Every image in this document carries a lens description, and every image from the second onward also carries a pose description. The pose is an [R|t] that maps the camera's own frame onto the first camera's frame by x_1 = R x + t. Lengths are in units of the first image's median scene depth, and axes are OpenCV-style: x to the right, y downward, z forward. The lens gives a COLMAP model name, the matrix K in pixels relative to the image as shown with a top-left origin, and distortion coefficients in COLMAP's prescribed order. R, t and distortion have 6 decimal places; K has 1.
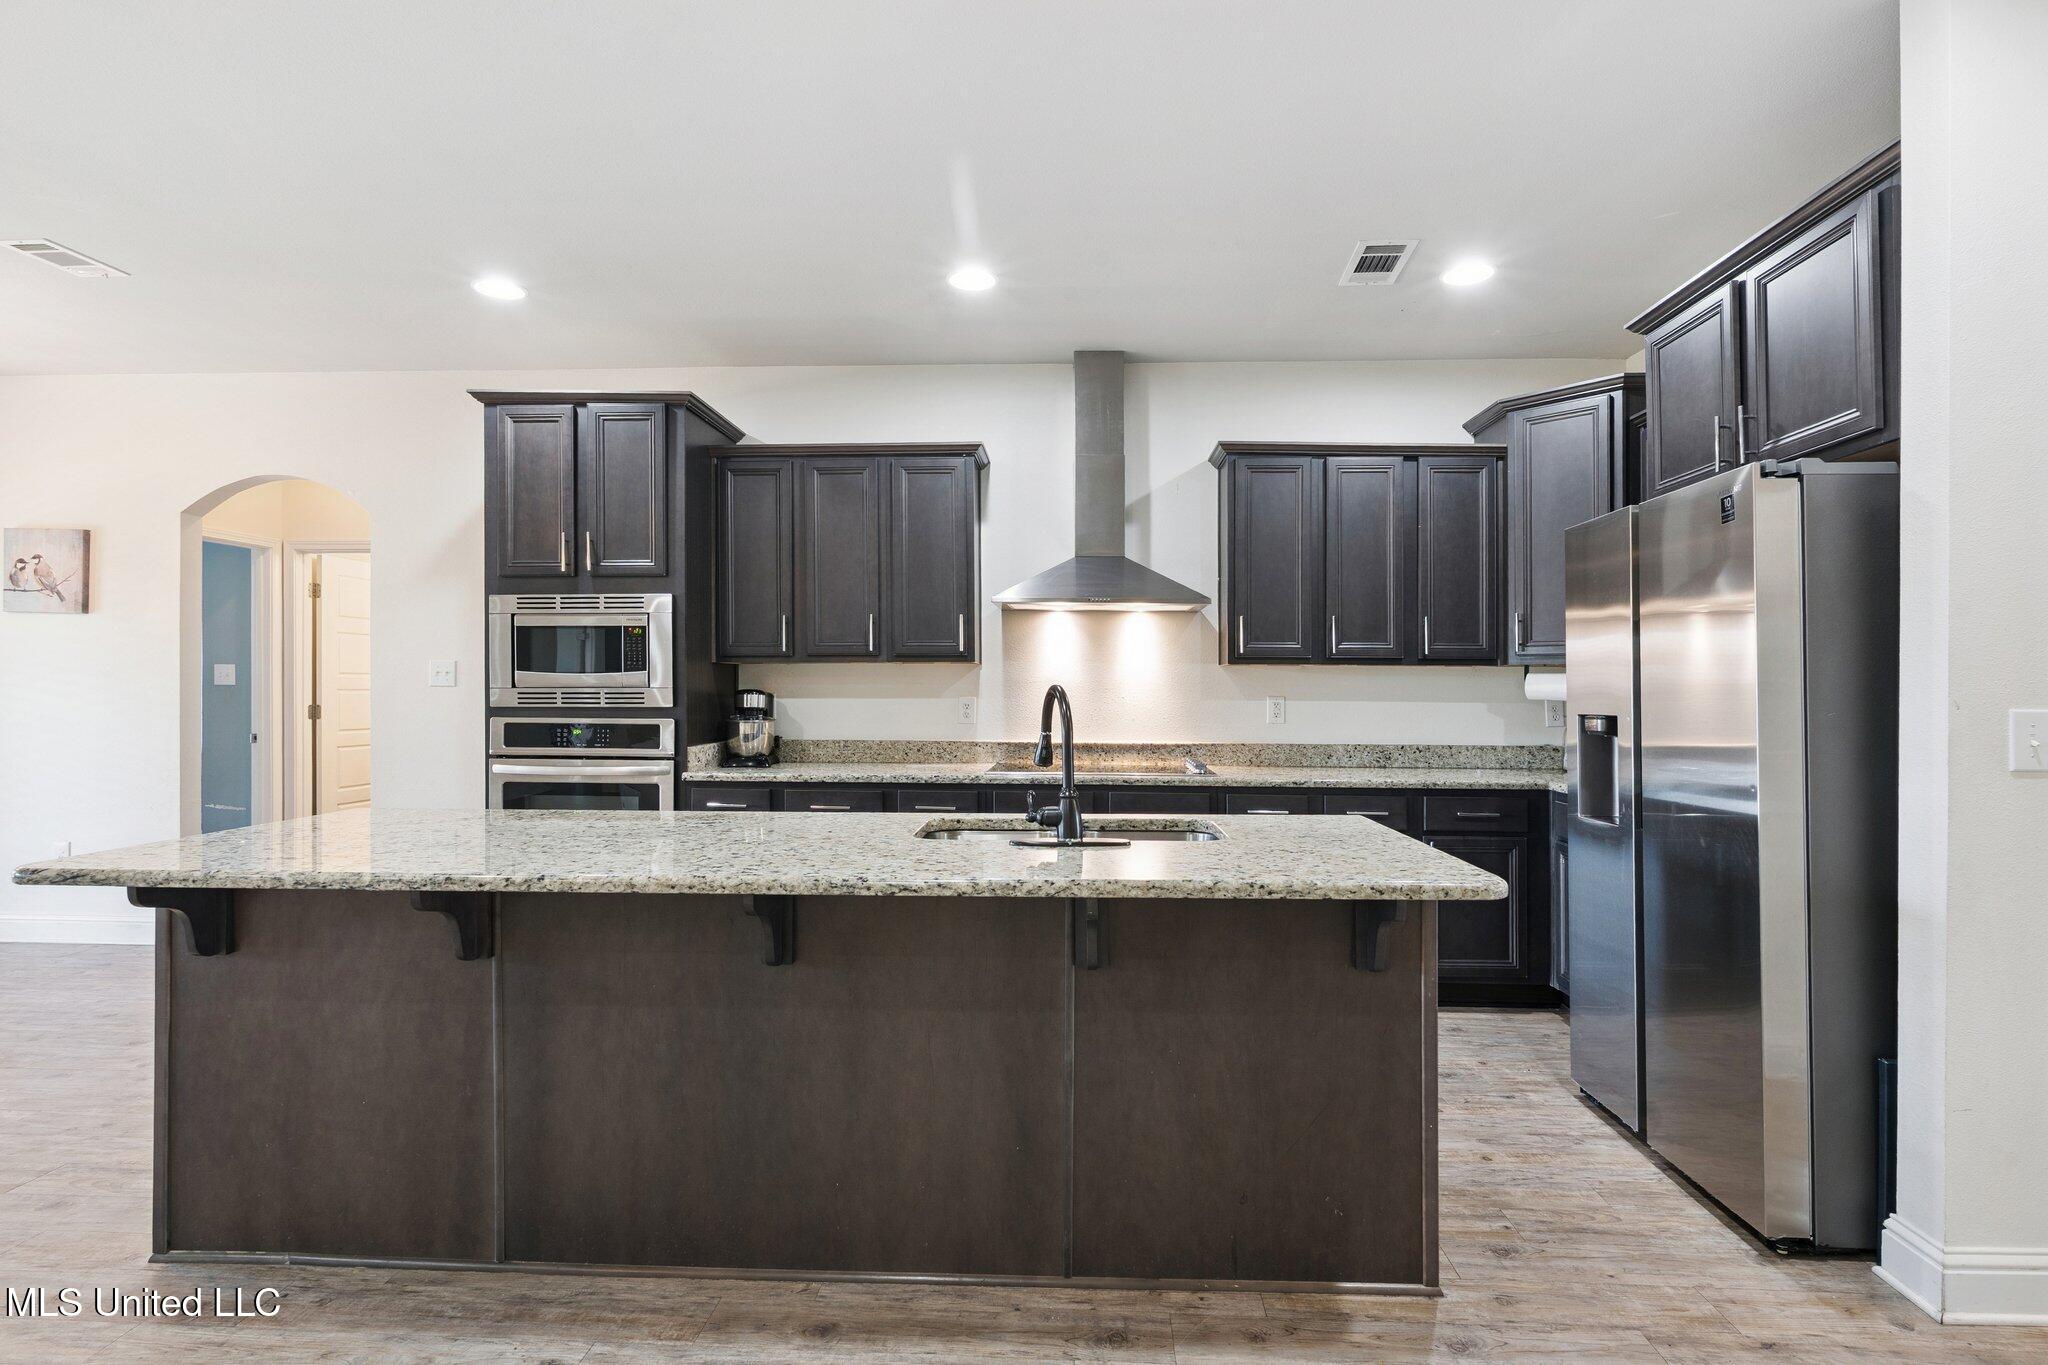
lens RADIAL K [[1030.9, 0, 1027.5], [0, 1030.9, 681.2], [0, 0, 1]] dist [-0.002419, -0.000354]
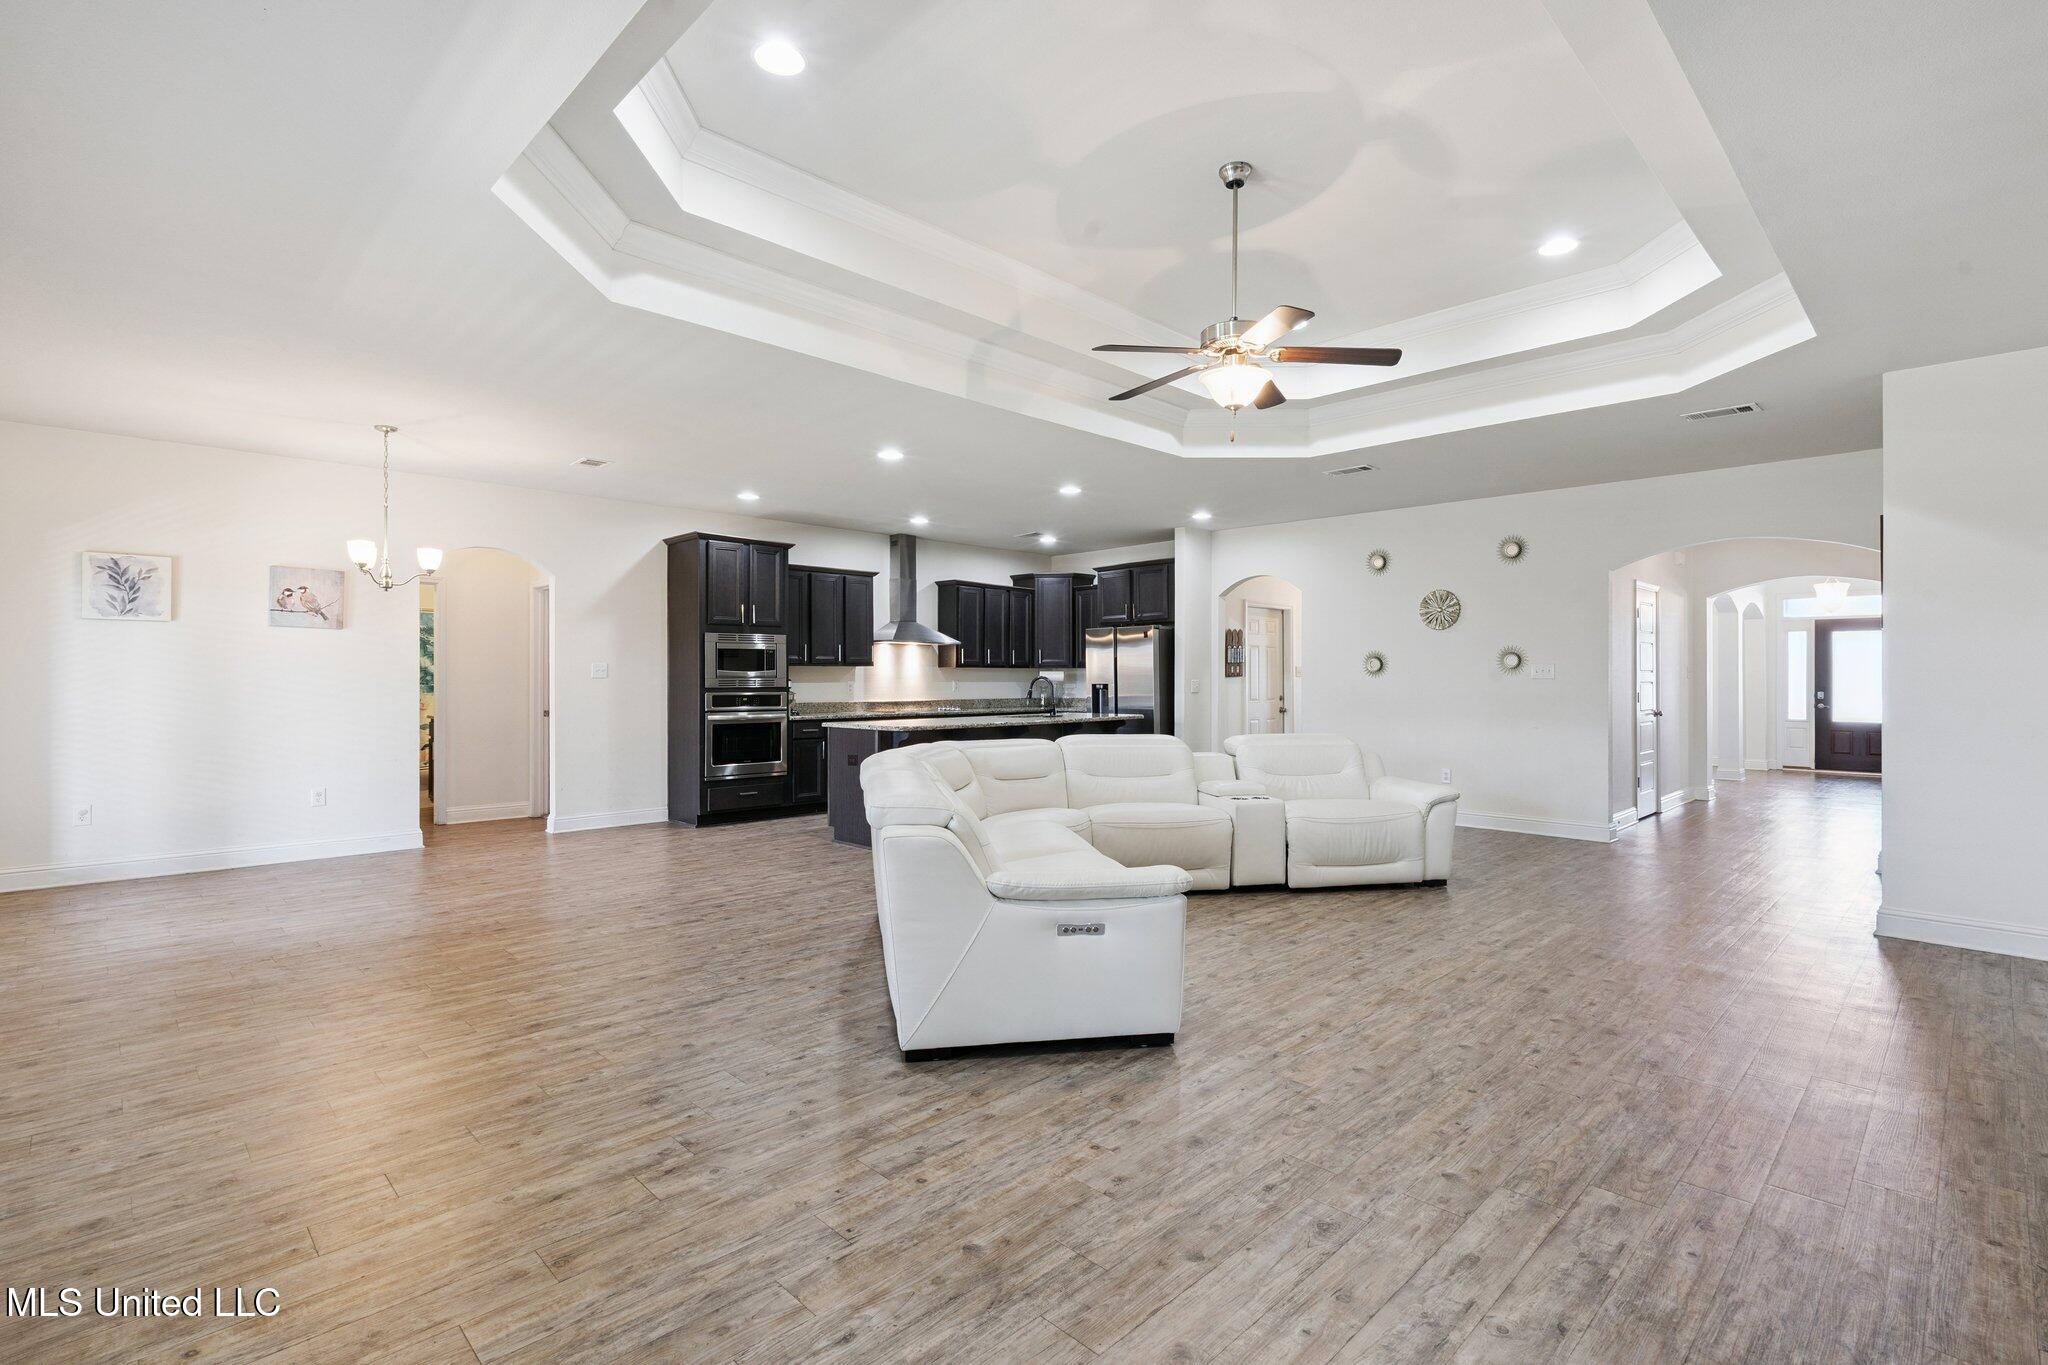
lens RADIAL K [[982.8, 0, 1016.4], [0, 982.8, 678.0], [0, 0, 1]] dist [-0.012147, -0.000110]
pose [[0.668566, -0.004245, 0.743640, -1.445656], [0.002016, 0.999990, 0.003895, -0.000113], [-0.743650, -0.001105, 0.668568, -0.700011]]
